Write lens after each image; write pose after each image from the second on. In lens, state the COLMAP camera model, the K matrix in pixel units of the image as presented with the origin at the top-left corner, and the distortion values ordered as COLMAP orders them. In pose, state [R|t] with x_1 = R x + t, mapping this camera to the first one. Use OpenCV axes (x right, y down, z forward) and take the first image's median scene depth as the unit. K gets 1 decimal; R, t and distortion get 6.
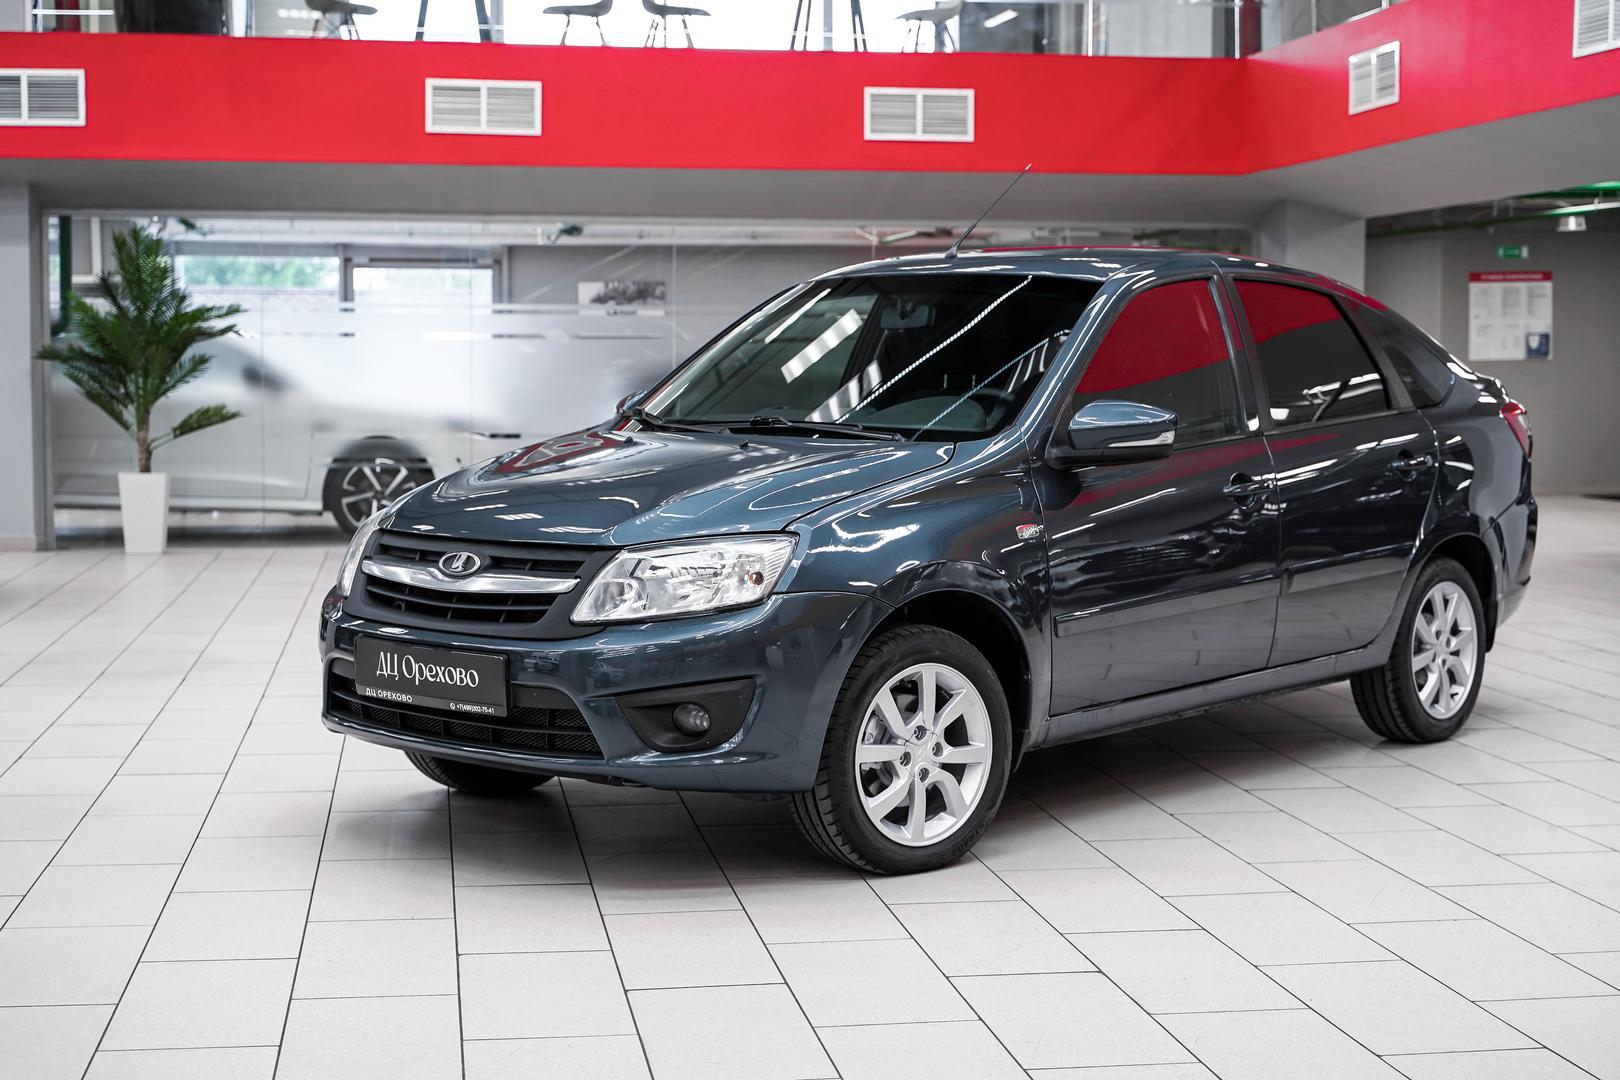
lens RADIAL K [[2335.5, 0, 810.0], [0, 2335.5, 540.0], [0, 0, 1]] dist [-0.000783, -0.110586]
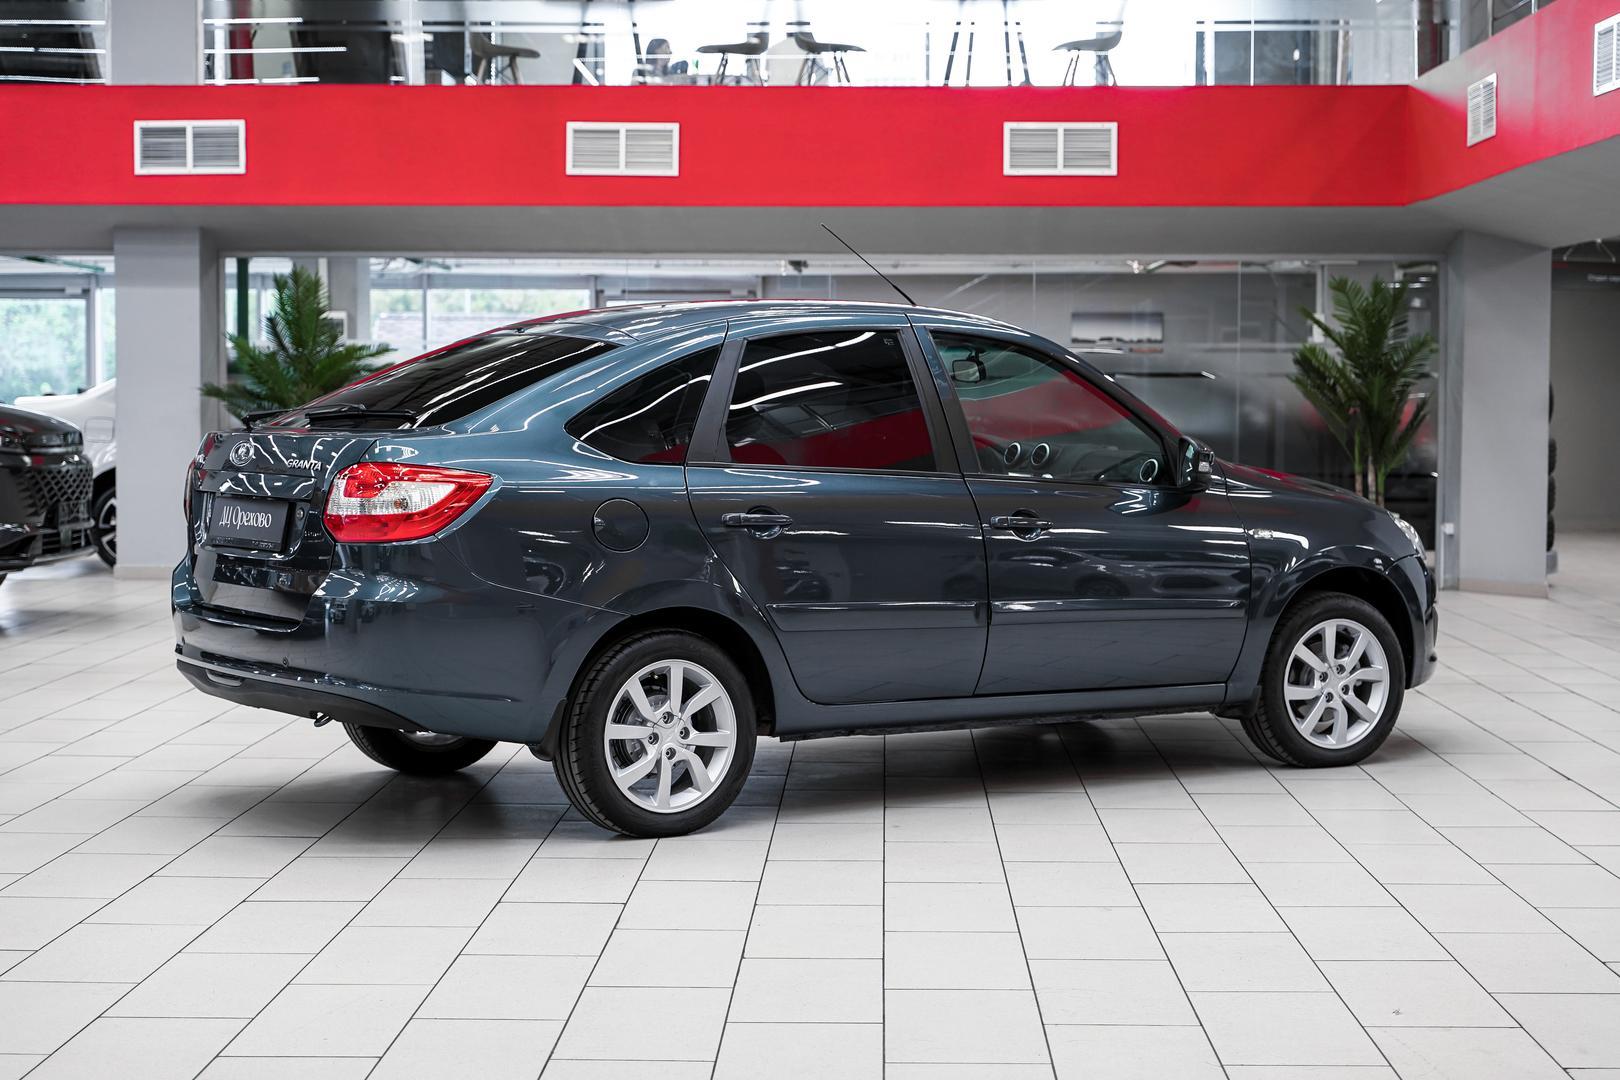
lens RADIAL K [[2753.4, 0, 810.0], [0, 2753.4, 540.0], [0, 0, 1]] dist [-0.016713, -0.052306]
pose [[0.982112, 0.011367, -0.187956, 0.166644], [-0.015866, 0.999622, -0.022449, 0.010117], [0.187629, 0.025029, 0.981921, -0.155501]]
